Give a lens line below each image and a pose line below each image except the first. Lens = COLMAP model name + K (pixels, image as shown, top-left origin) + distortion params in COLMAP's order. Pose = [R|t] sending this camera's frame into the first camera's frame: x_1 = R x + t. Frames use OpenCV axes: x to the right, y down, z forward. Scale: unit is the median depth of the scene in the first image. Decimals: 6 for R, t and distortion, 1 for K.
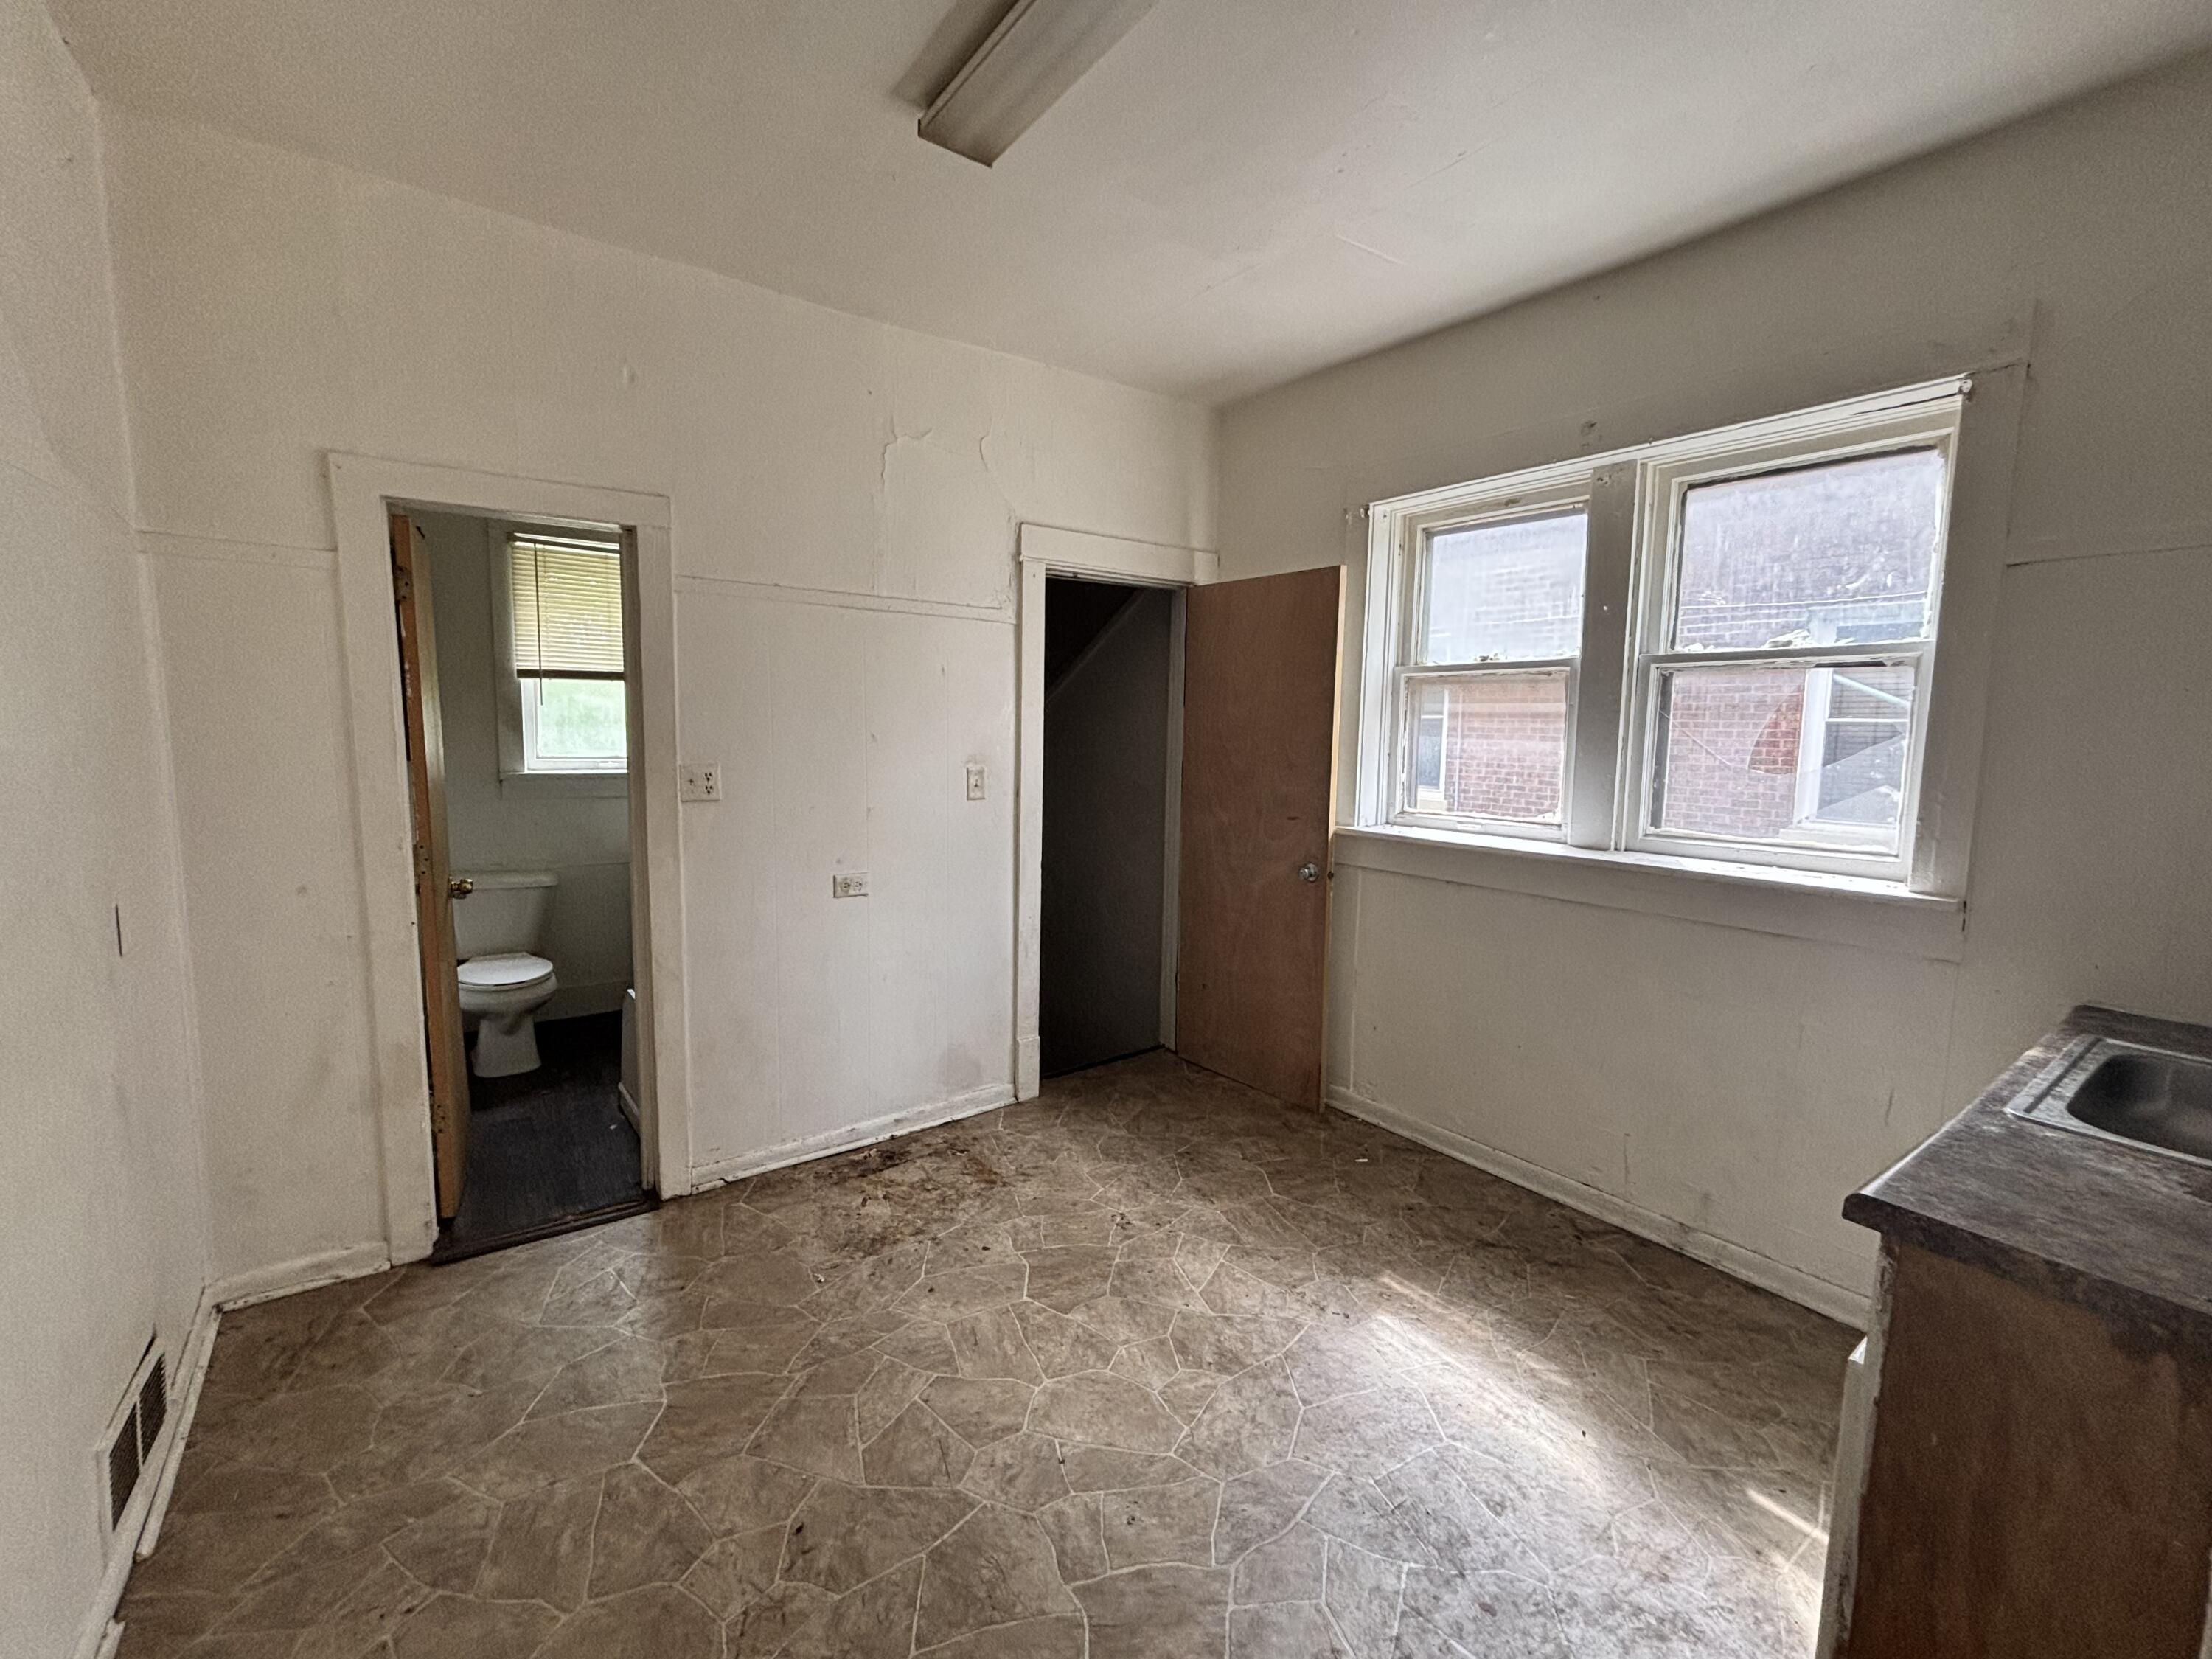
lens RADIAL K [[939.7, 0, 1101.9], [0, 939.7, 819.1], [0, 0, 1]] dist [0.001041, 0.000201]
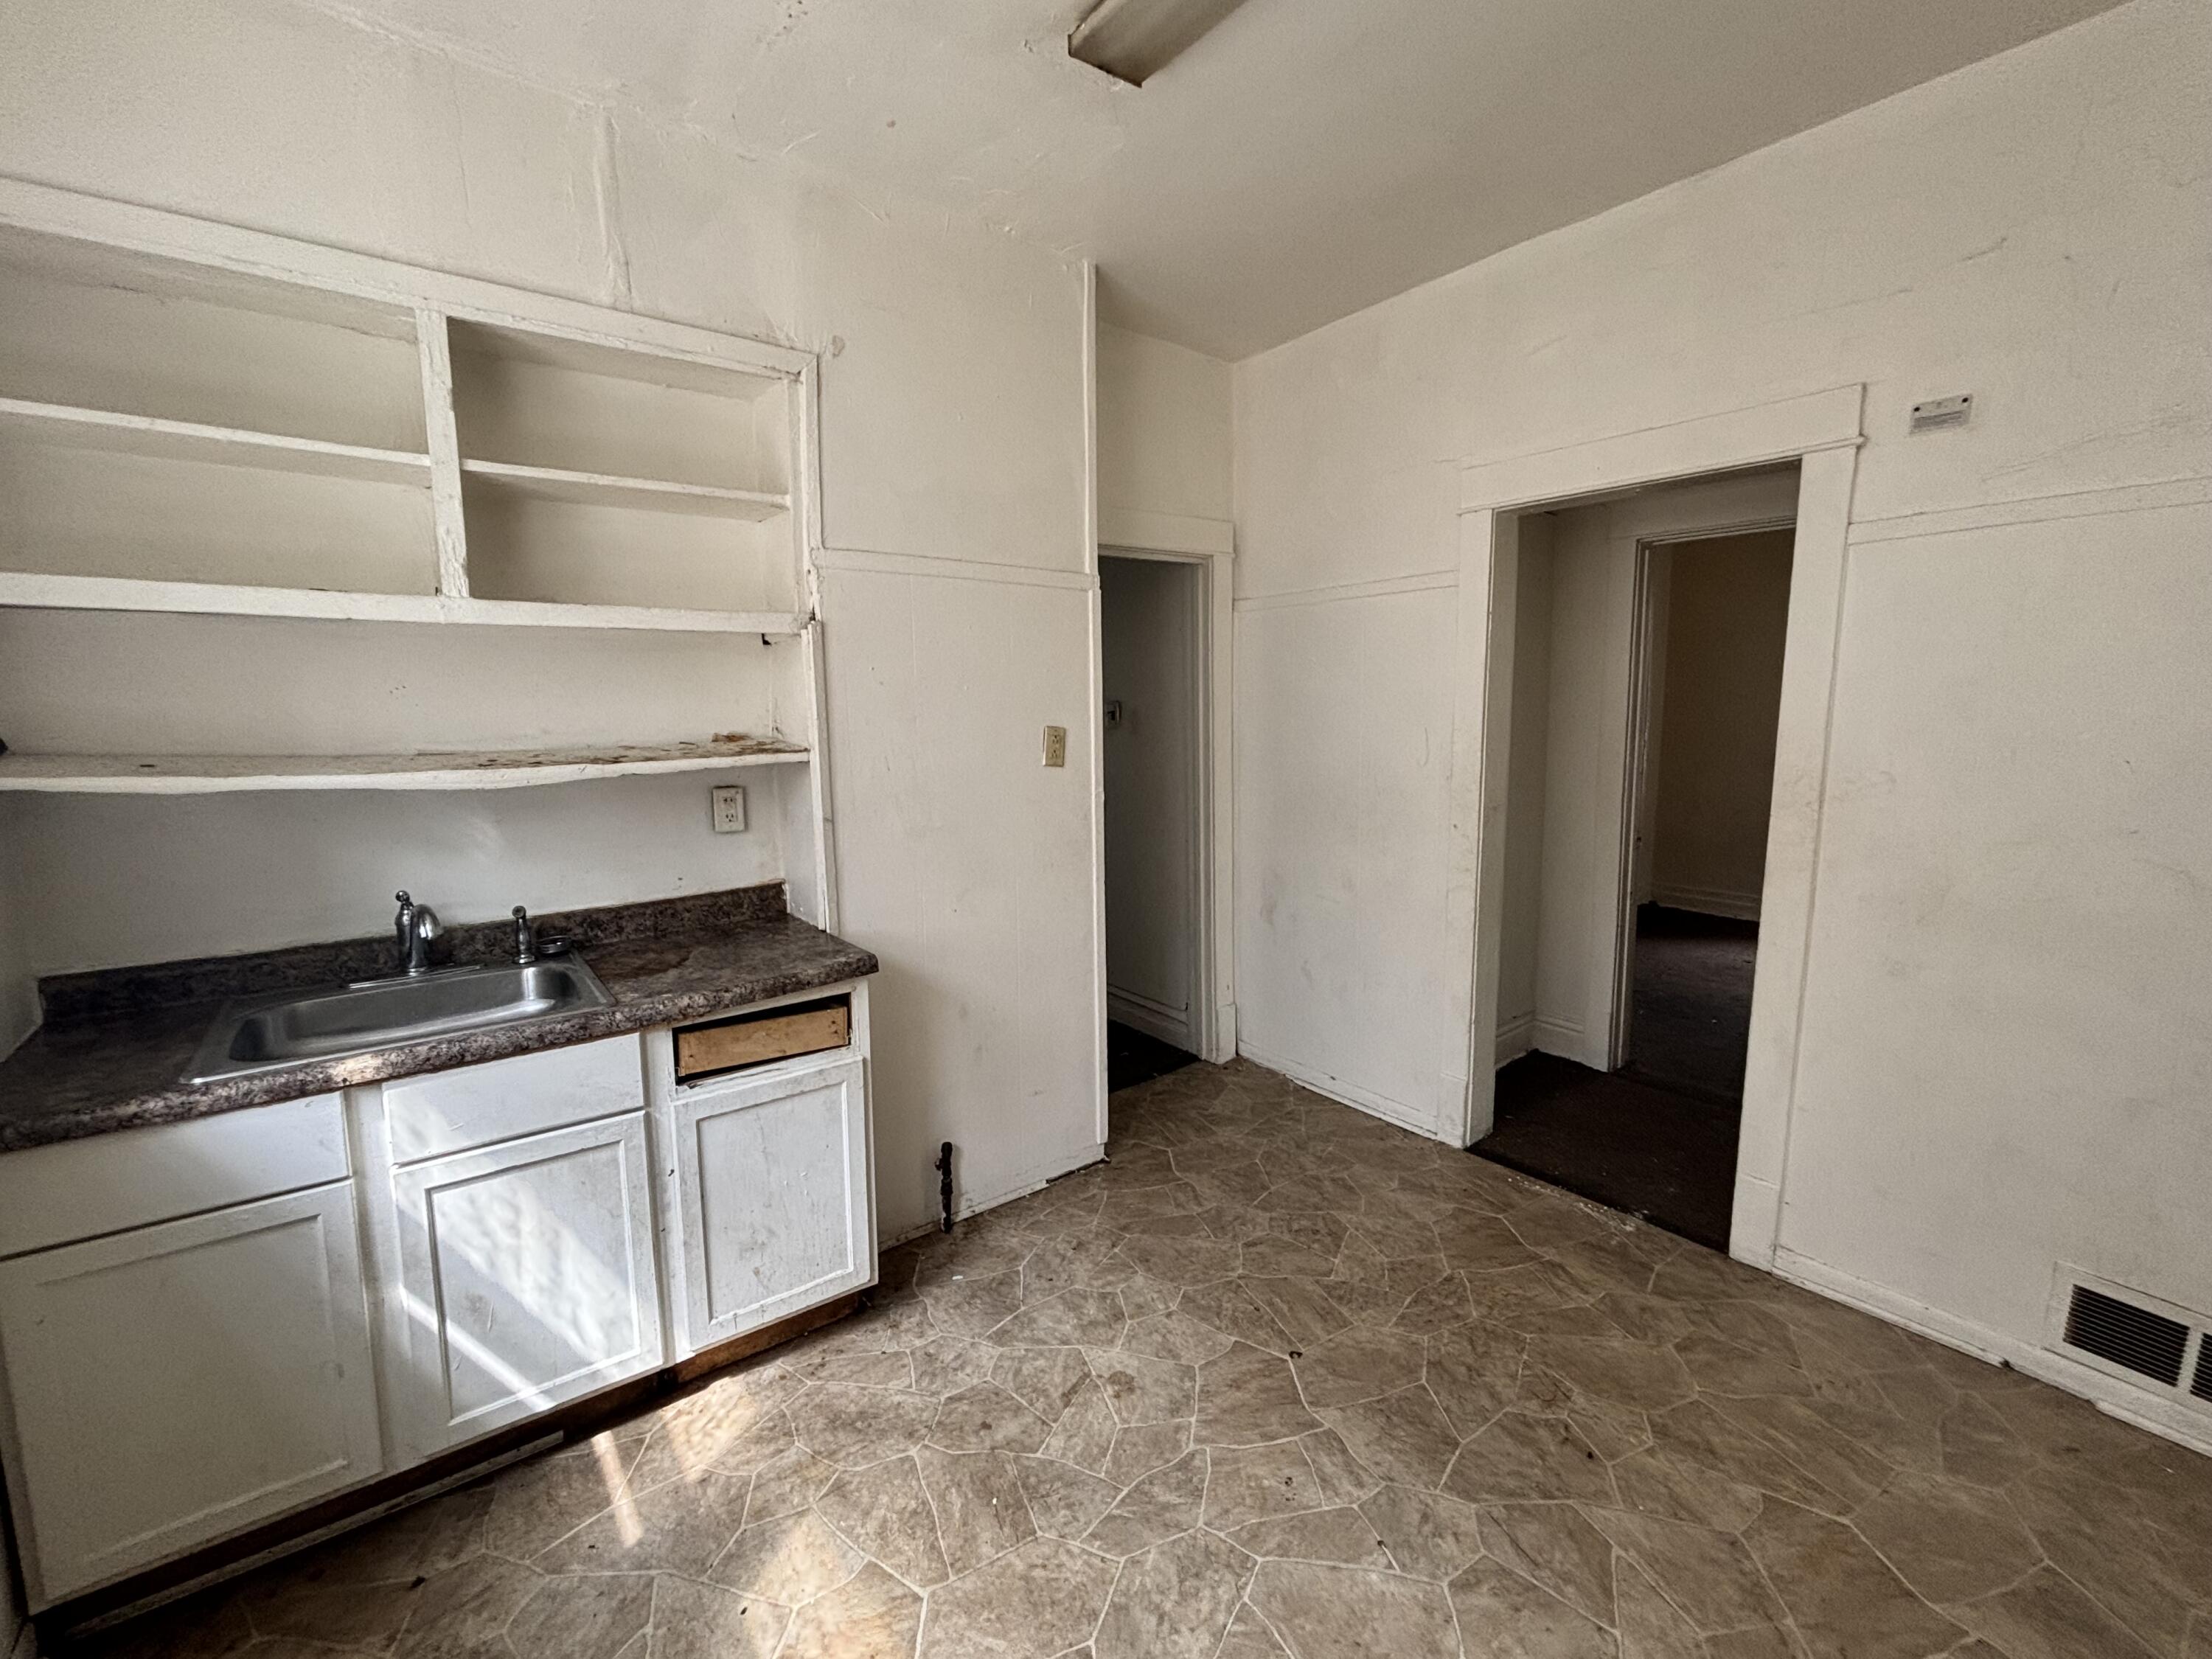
lens RADIAL K [[939.7, 0, 1101.9], [0, 939.7, 819.1], [0, 0, 1]] dist [0.001041, 0.000201]
pose [[-0.999664, 0.004043, -0.025597, 0.253033], [-0.001929, 0.973407, 0.229073, -0.195553], [0.025843, 0.229045, -0.973073, 1.786564]]
